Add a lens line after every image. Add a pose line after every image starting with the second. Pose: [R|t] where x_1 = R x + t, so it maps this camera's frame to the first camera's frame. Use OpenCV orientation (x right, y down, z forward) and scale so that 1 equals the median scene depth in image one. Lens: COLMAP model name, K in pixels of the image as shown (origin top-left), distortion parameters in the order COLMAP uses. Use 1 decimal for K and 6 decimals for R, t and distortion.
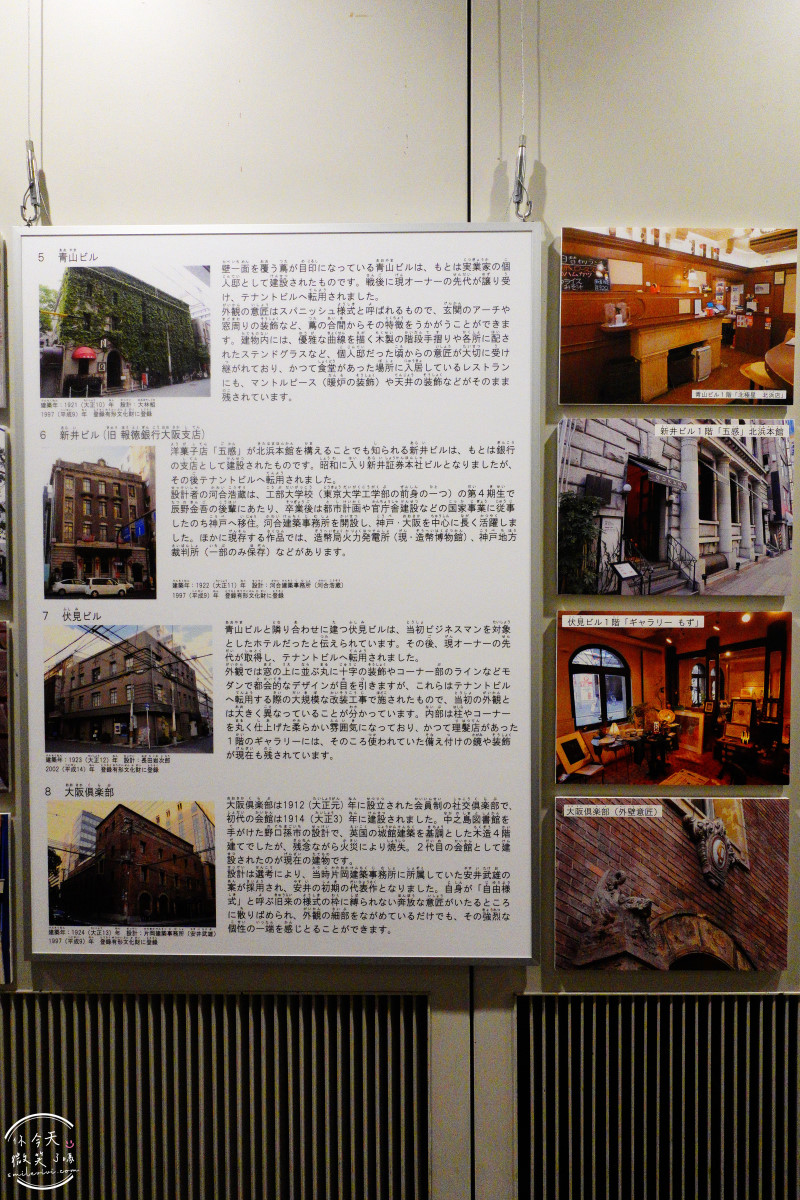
lens RADIAL K [[824.1, 0, 400.0], [0, 824.1, 600.0], [0, 0, 1]] dist [-0.001877, 0.001822]
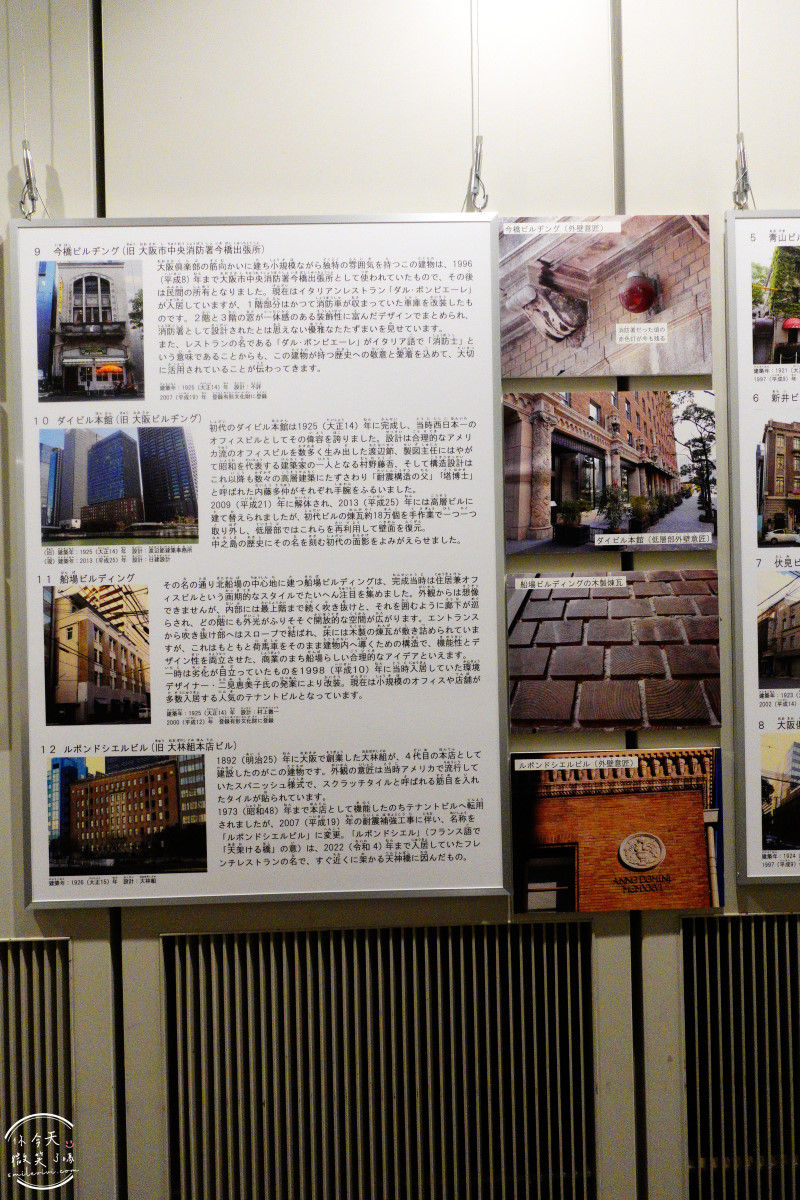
lens RADIAL K [[748.7, 0, 400.1], [0, 748.7, 544.1], [0, 0, 1]] dist [0.004495, 0.000849]
pose [[0.998938, -0.017638, 0.042575, -0.947793], [0.018771, 0.999476, -0.026378, 0.011428], [-0.042087, 0.027149, 0.998745, 0.028441]]
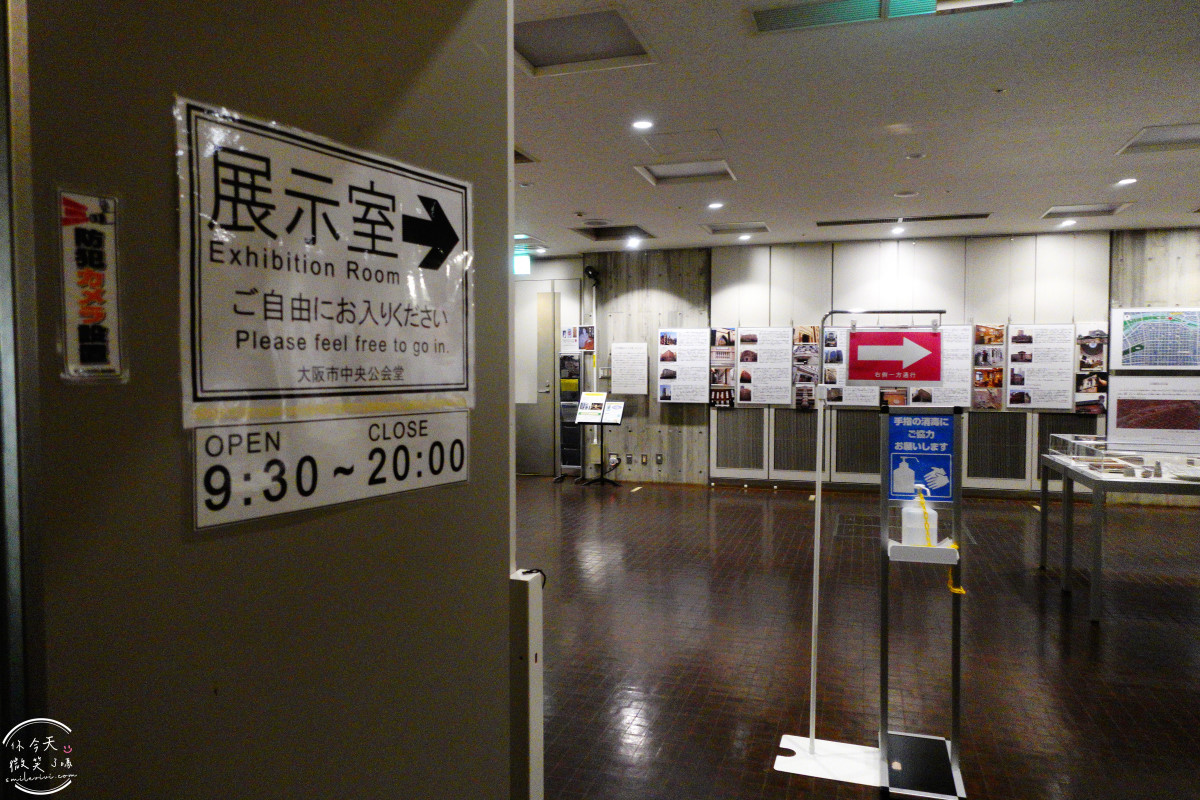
lens RADIAL K [[824.1, 0, 600.0], [0, 824.1, 400.0], [0, 0, 1]] dist [-0.001877, 0.001822]
pose [[0.956251, 0.017072, -0.292049, -1.066974], [-0.013028, 0.999790, 0.015787, 0.276992], [0.292258, -0.011292, 0.956273, -8.673219]]
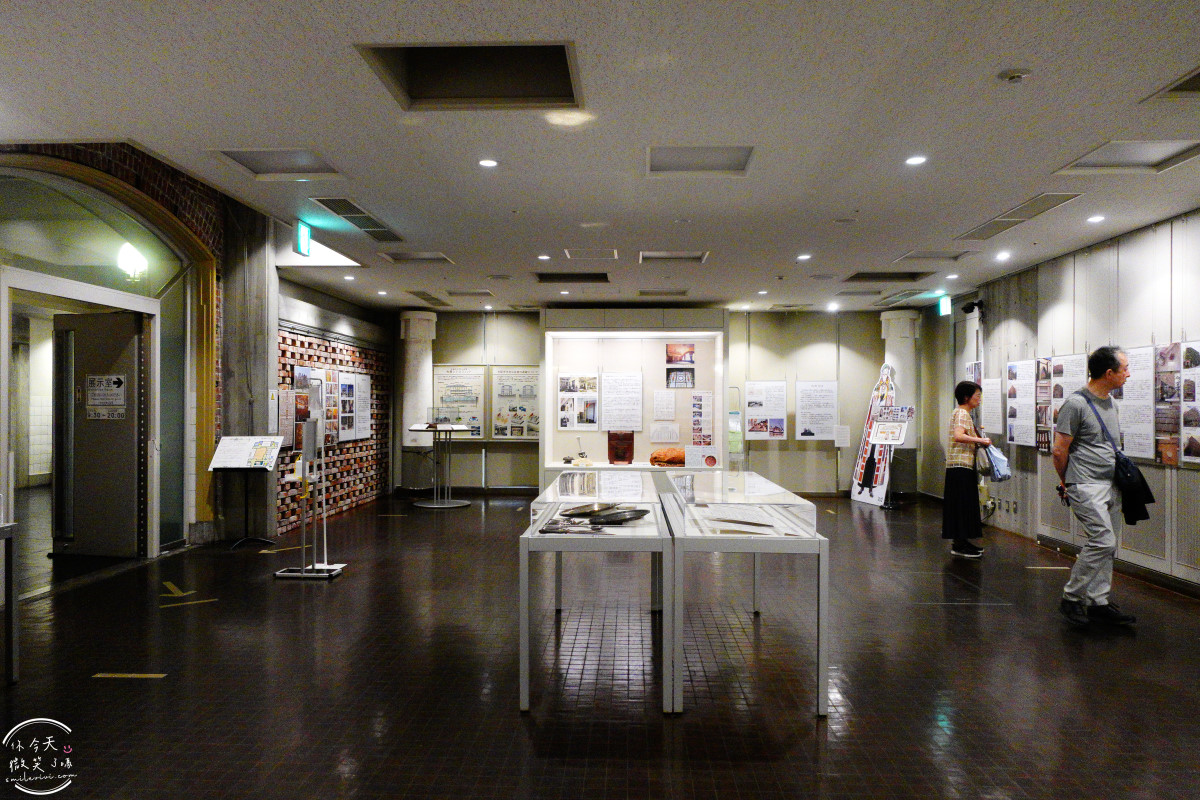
lens RADIAL K [[824.1, 0, 600.0], [0, 824.1, 400.0], [0, 0, 1]] dist [-0.001877, 0.001822]
pose [[-0.020239, -0.003358, -0.999790, 5.762596], [-0.029077, 0.999573, -0.002768, 0.129723], [0.999372, 0.029015, -0.020328, -3.199184]]
